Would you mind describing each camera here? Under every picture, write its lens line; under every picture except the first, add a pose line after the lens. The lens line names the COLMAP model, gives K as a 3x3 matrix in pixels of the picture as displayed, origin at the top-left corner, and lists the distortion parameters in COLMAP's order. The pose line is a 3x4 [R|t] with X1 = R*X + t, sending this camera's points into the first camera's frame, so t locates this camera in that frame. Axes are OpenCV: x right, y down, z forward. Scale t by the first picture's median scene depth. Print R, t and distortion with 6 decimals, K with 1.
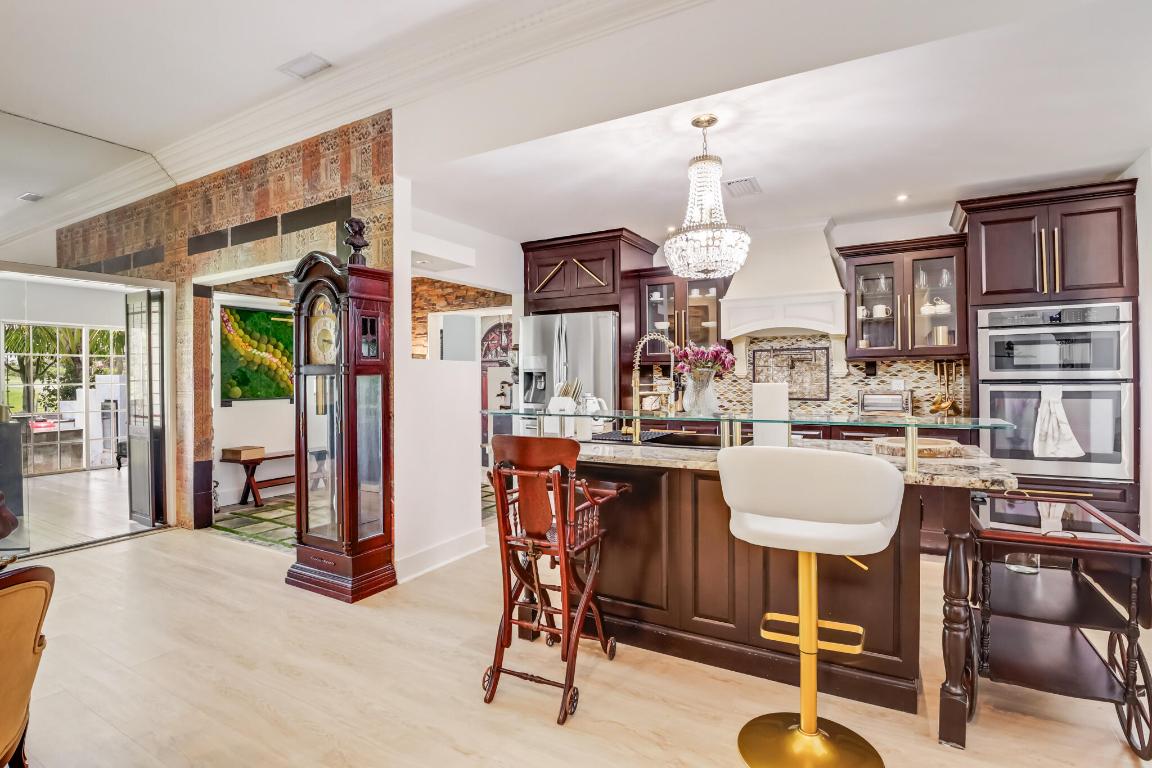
lens RADIAL K [[562.0, 0, 556.1], [0, 562.0, 377.8], [0, 0, 1]] dist [-0.014859, -0.000598]
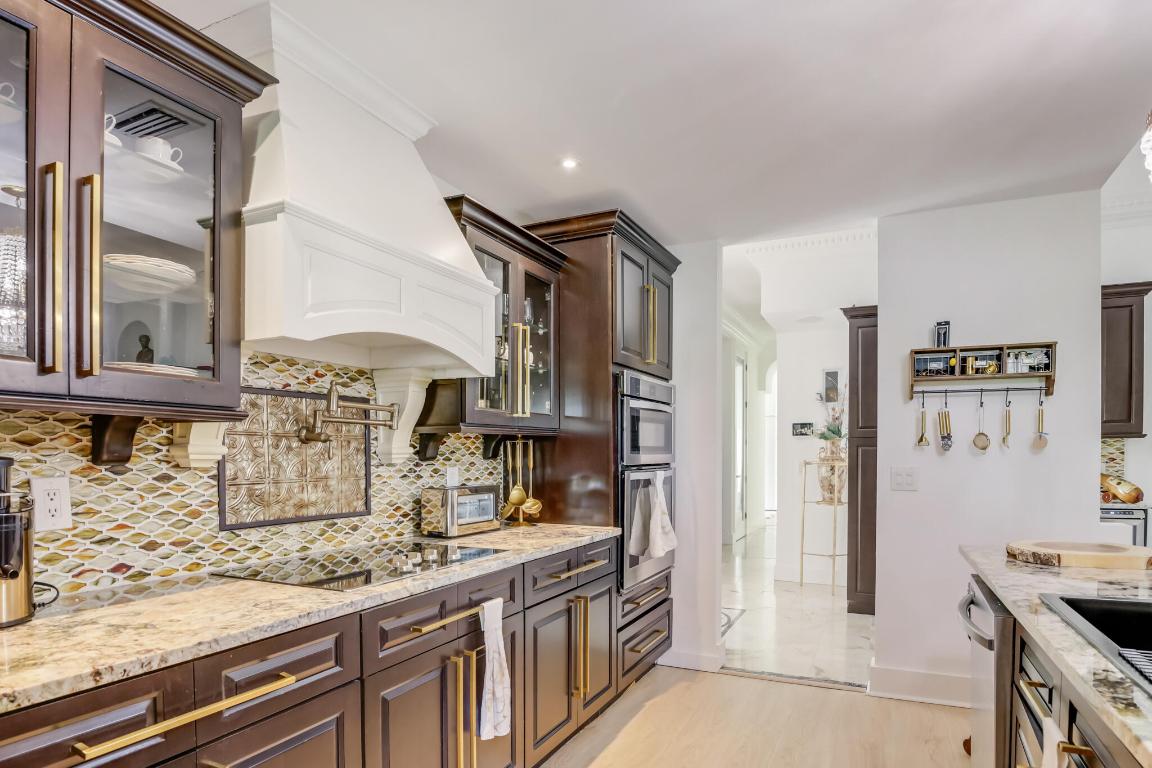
lens RADIAL K [[640.5, 0, 586.3], [0, 640.5, 468.8], [0, 0, 1]] dist [-0.030348, -0.000395]
pose [[-0.112557, -0.013653, 0.993552, -0.054574], [0.005545, 0.999881, 0.014368, -0.003399], [-0.993630, 0.007126, -0.112468, 0.886627]]
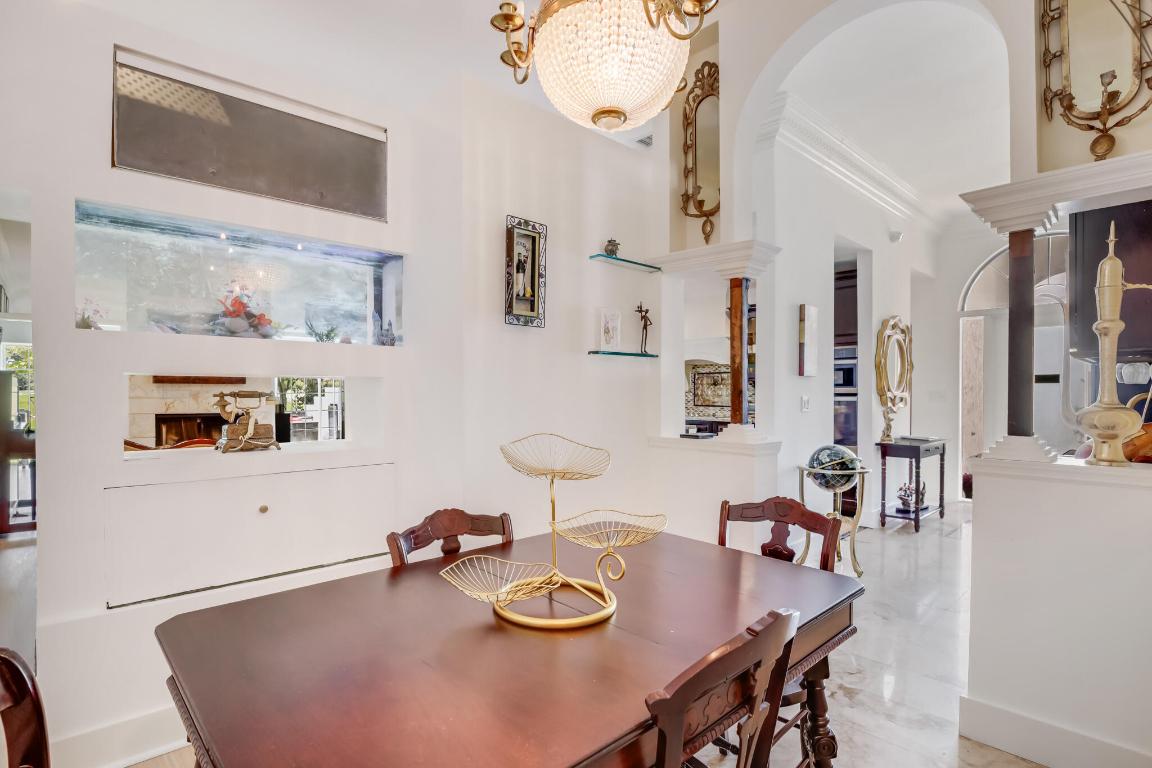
lens RADIAL K [[562.0, 0, 572.0], [0, 562.0, 389.4], [0, 0, 1]] dist [-0.014859, -0.000598]
pose [[0.962481, 0.005363, -0.271296, 0.476466], [-0.006369, 0.999976, -0.002828, 0.000210], [0.271275, 0.004450, 0.962492, -0.584844]]
